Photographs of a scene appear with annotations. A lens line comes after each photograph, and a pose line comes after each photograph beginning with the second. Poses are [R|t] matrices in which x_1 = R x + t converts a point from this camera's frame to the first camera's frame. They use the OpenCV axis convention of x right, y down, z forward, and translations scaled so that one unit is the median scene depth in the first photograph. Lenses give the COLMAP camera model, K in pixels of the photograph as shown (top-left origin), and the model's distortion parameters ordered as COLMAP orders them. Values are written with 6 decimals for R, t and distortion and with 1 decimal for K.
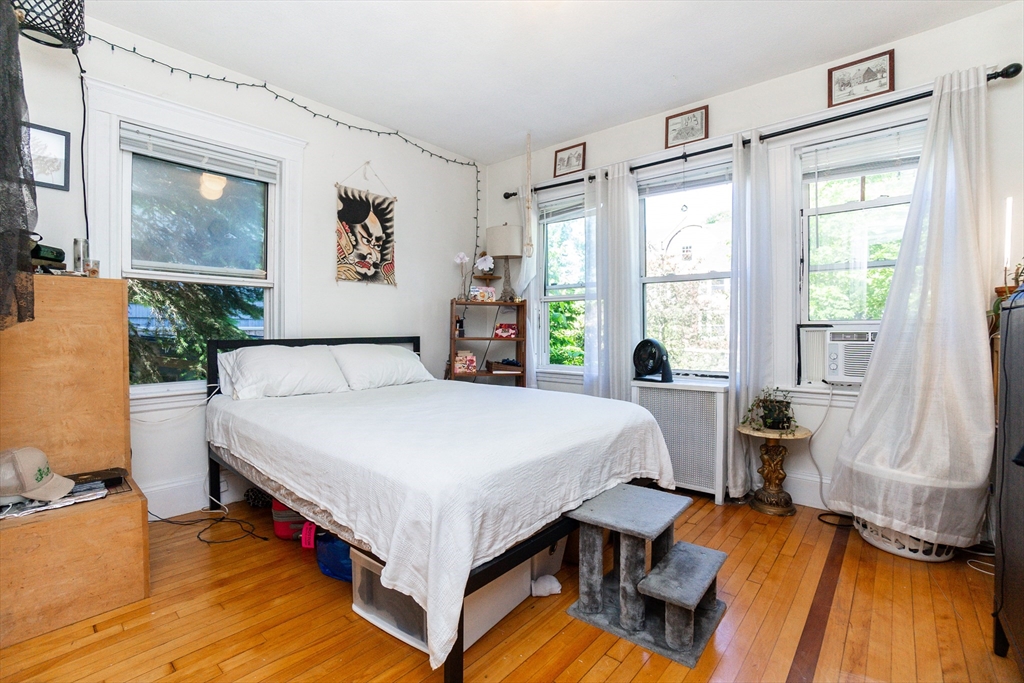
lens RADIAL K [[447.7, 0, 518.0], [0, 447.7, 338.3], [0, 0, 1]] dist [0.001741, 0.001361]
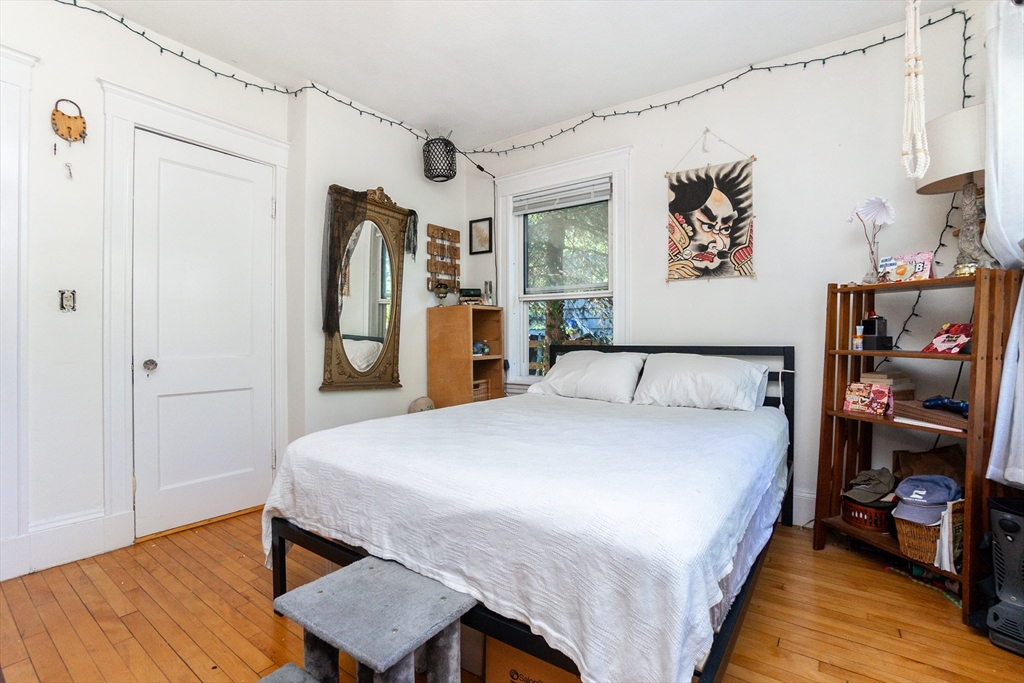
lens RADIAL K [[493.3, 0, 512.0], [0, 493.3, 341.5], [0, 0, 1]] dist [-0.001568, 0.000488]
pose [[0.120882, 0.011542, -0.992600, 0.504277], [-0.018682, 0.999782, 0.009351, -0.011892], [0.992491, 0.017413, 0.121072, 0.539317]]
